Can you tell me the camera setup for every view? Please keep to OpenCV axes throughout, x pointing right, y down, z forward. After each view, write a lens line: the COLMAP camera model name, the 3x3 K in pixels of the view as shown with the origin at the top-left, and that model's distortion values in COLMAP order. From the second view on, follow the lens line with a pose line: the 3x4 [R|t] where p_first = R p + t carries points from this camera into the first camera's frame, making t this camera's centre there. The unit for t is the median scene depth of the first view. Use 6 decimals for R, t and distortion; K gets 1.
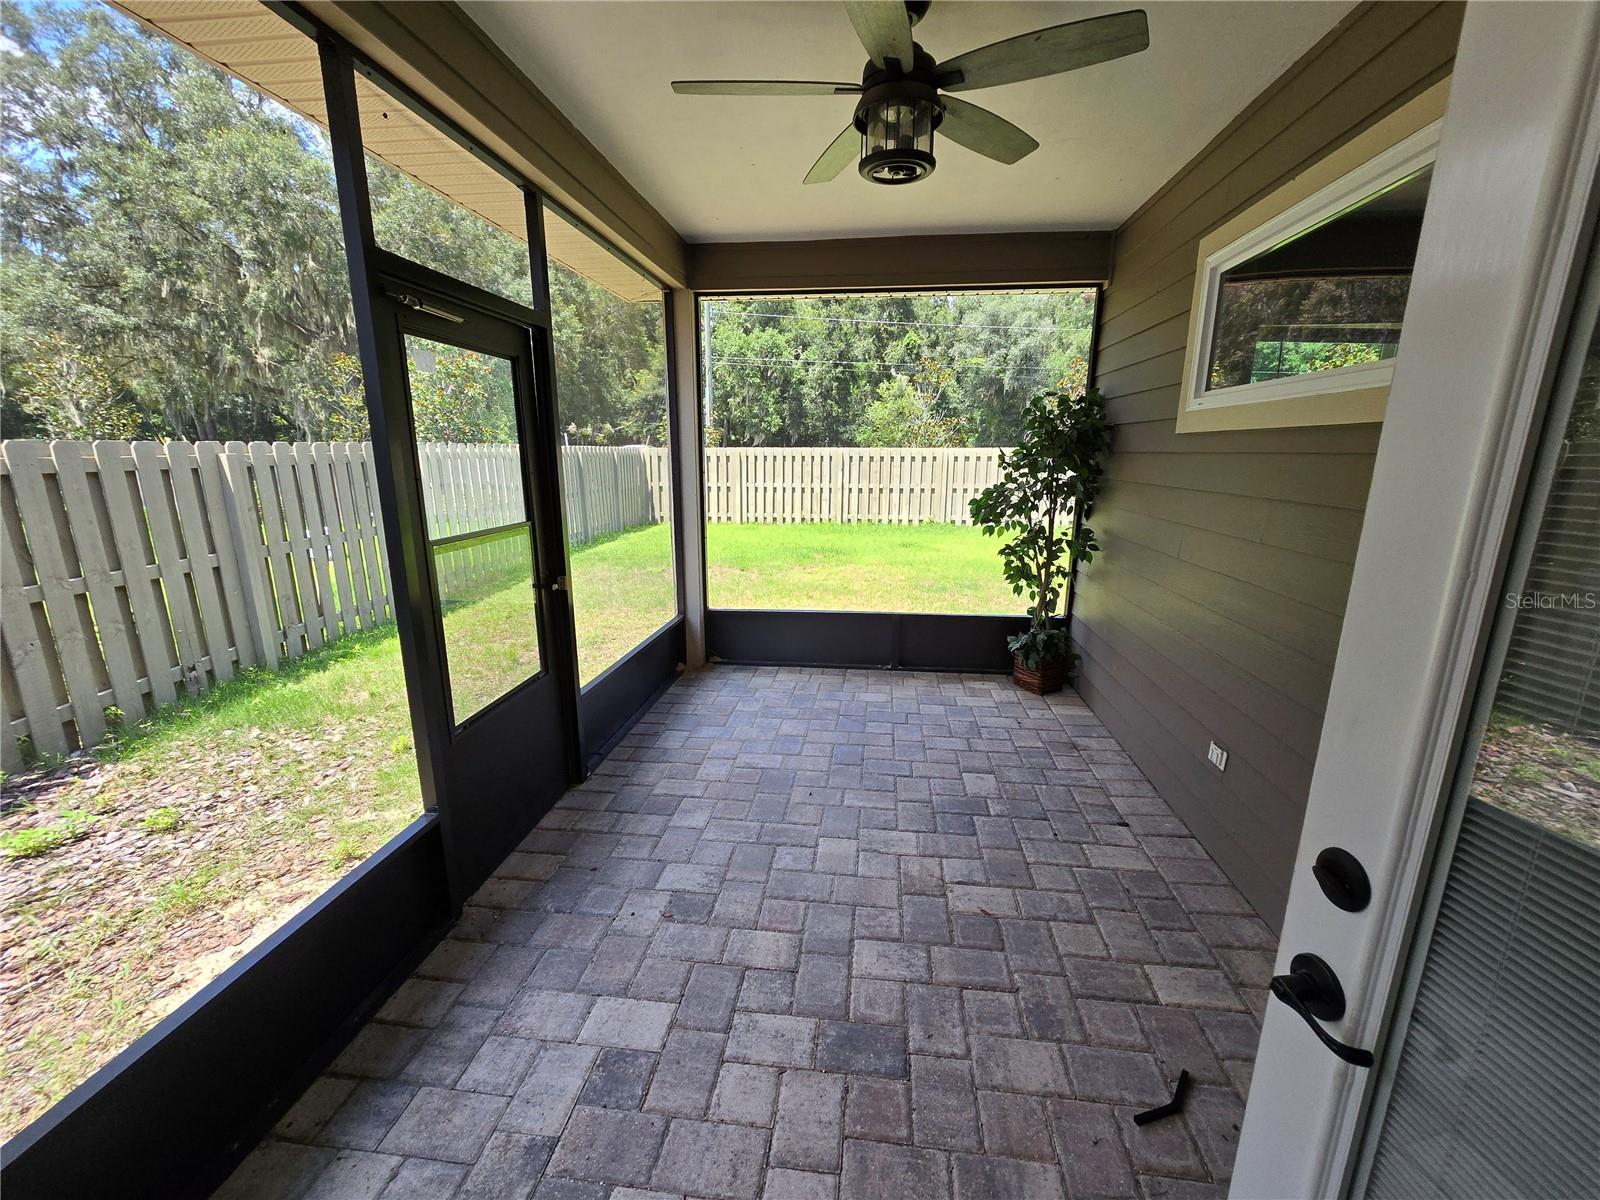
lens RADIAL K [[662.2, 0, 802.1], [0, 662.2, 604.3], [0, 0, 1]] dist [-0.003096, 0.002030]
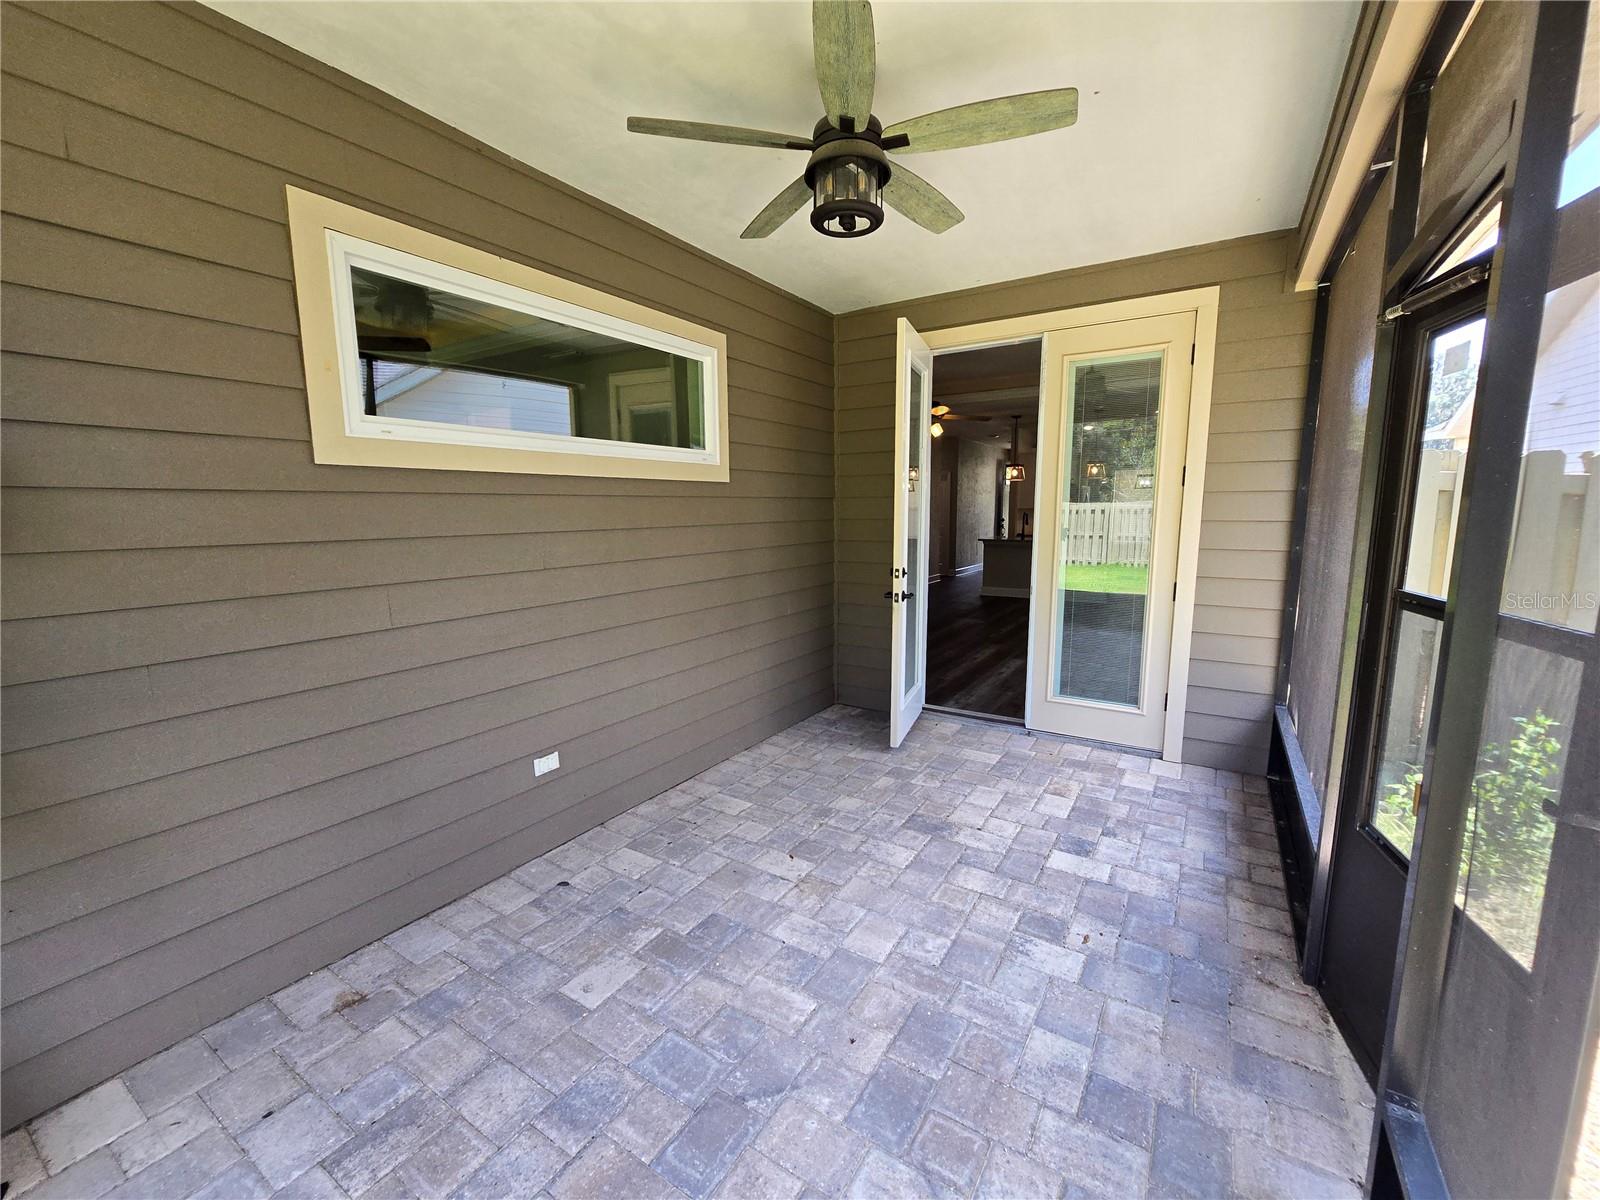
lens RADIAL K [[662.2, 0, 799.4], [0, 662.2, 601.2], [0, 0, 1]] dist [-0.003096, 0.002030]
pose [[-0.902329, -0.060505, 0.426781, -0.233817], [0.100452, 0.933322, 0.344701, -0.401885], [-0.419181, 0.353905, -0.836086, 1.825295]]
